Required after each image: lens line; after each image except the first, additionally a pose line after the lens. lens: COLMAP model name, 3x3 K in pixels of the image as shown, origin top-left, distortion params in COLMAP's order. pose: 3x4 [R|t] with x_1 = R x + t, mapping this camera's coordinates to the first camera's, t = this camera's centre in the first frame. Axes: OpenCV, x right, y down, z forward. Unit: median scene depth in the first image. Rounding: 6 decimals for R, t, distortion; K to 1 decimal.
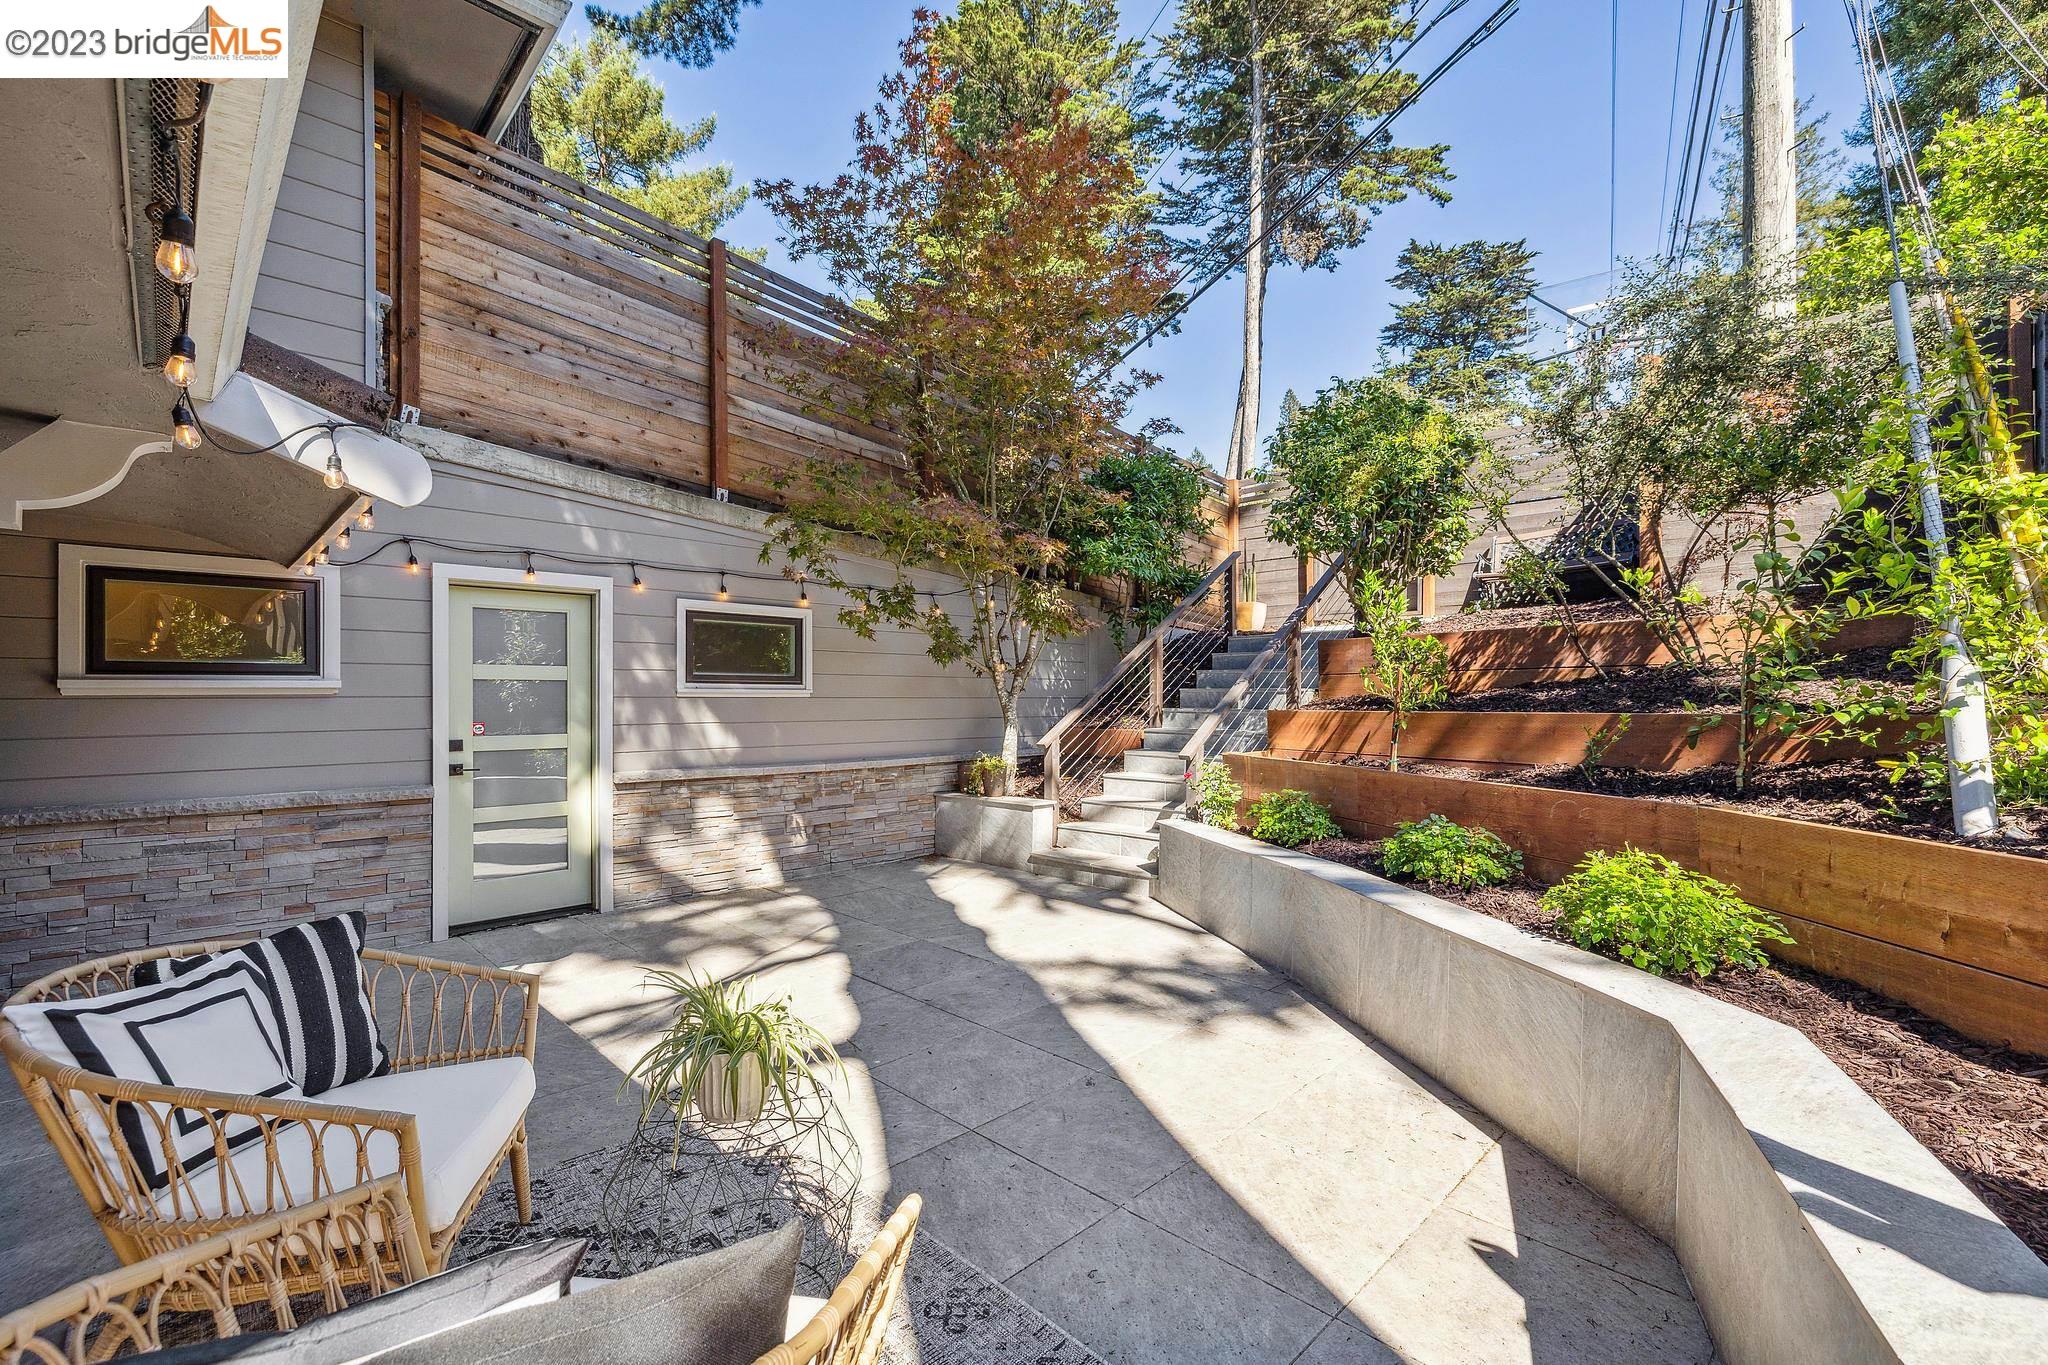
lens RADIAL K [[858.8, 0, 1024.9], [0, 858.8, 693.1], [0, 0, 1]] dist [0.000174, 0.000111]
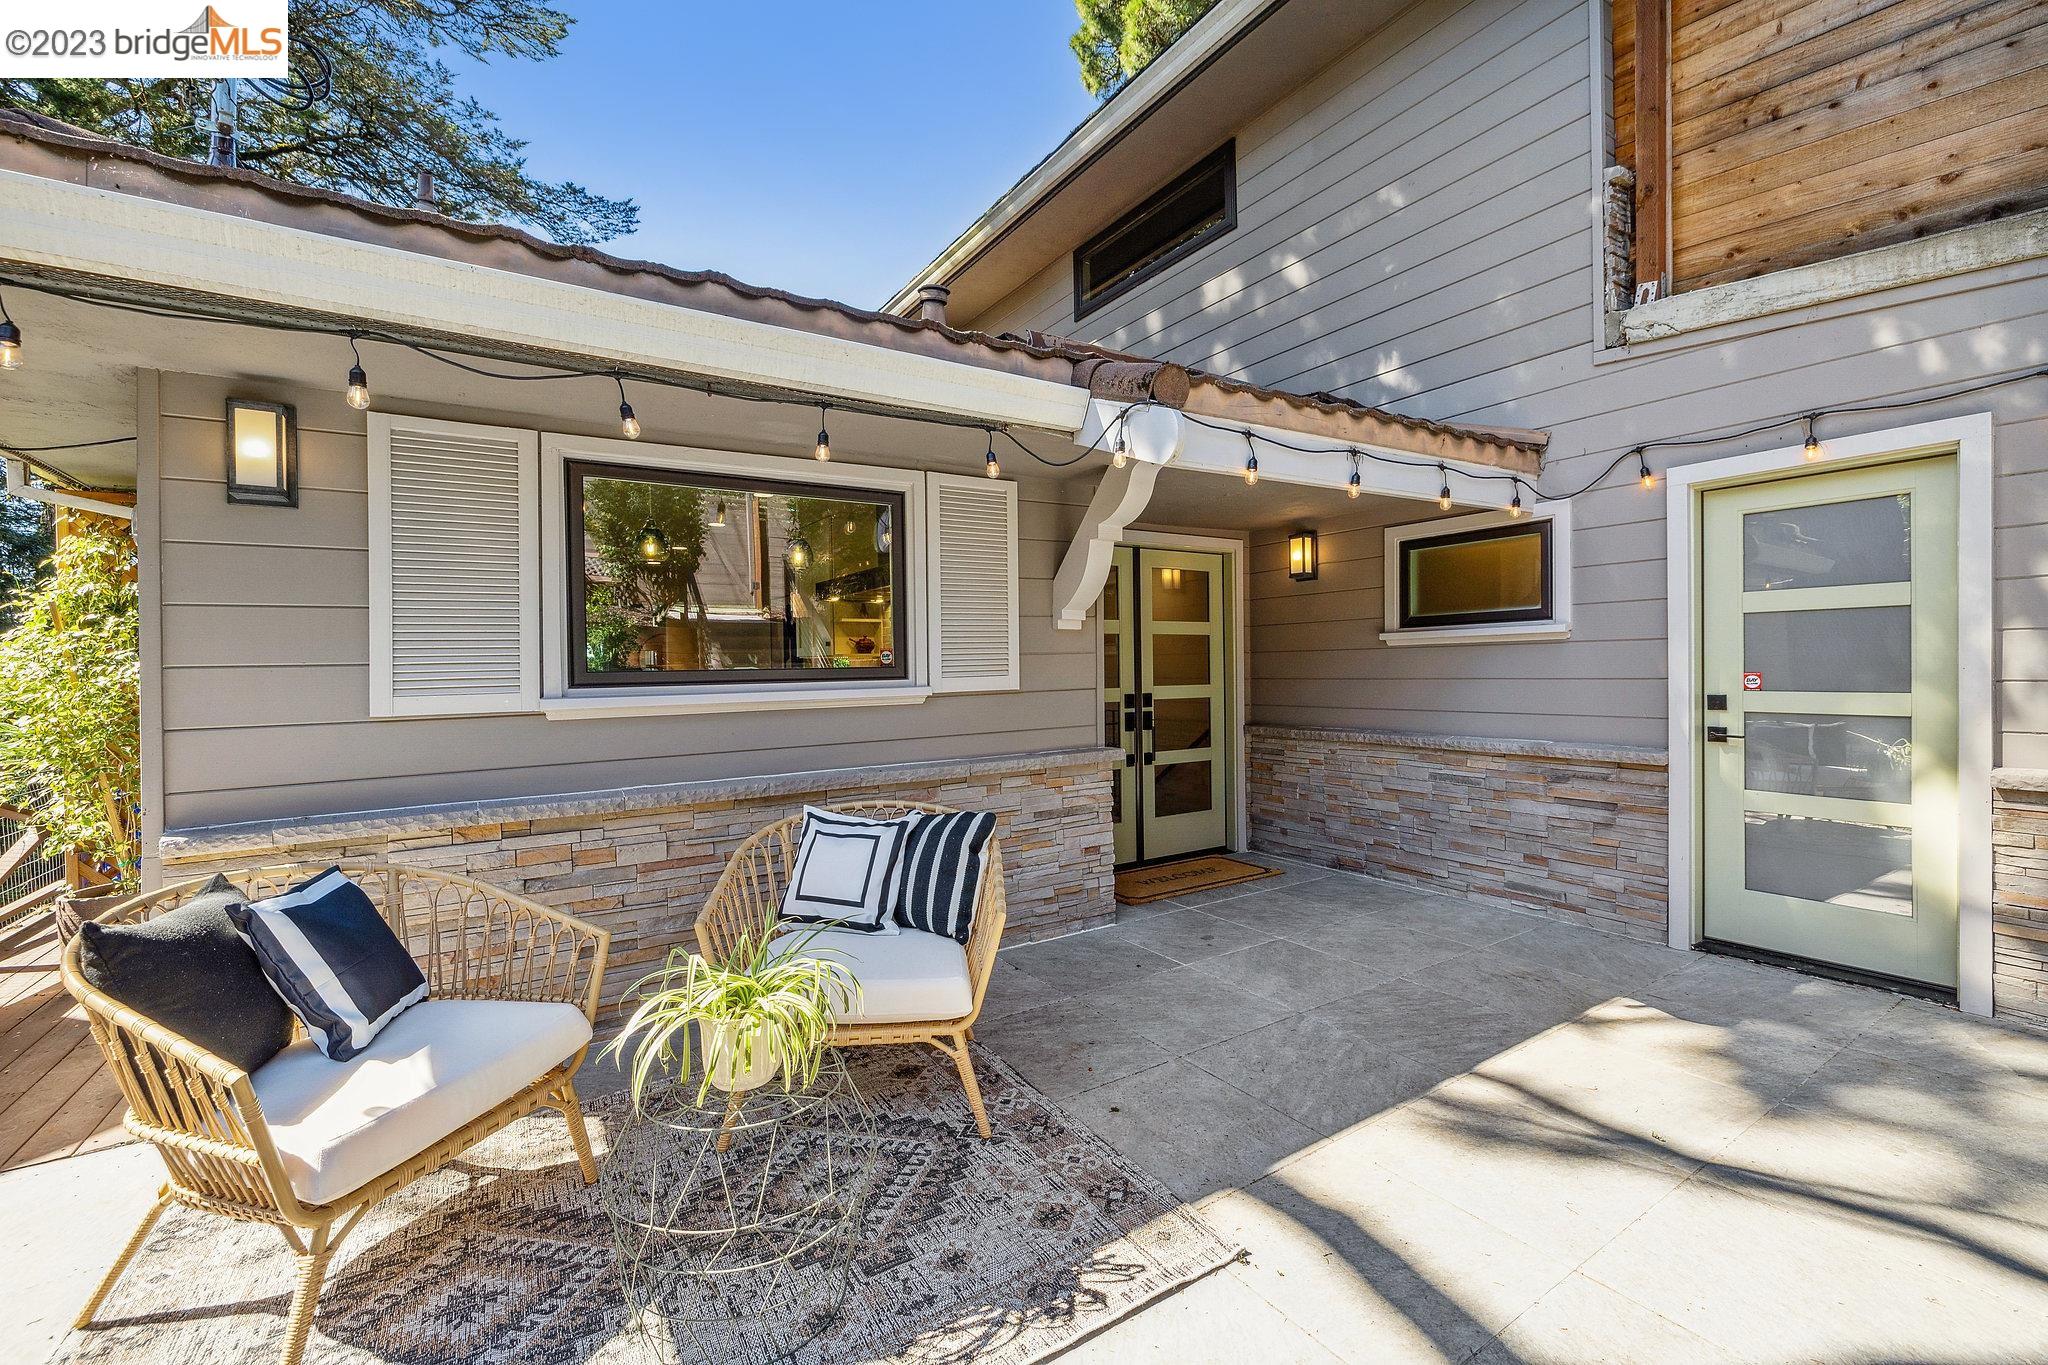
lens RADIAL K [[858.8, 0, 1028.5], [0, 858.8, 671.3], [0, 0, 1]] dist [0.000174, 0.000111]
pose [[-0.186811, 0.012563, -0.982316, 0.208948], [0.020863, 0.999743, 0.008819, 0.015911], [0.982174, -0.018847, -0.187025, 0.596702]]
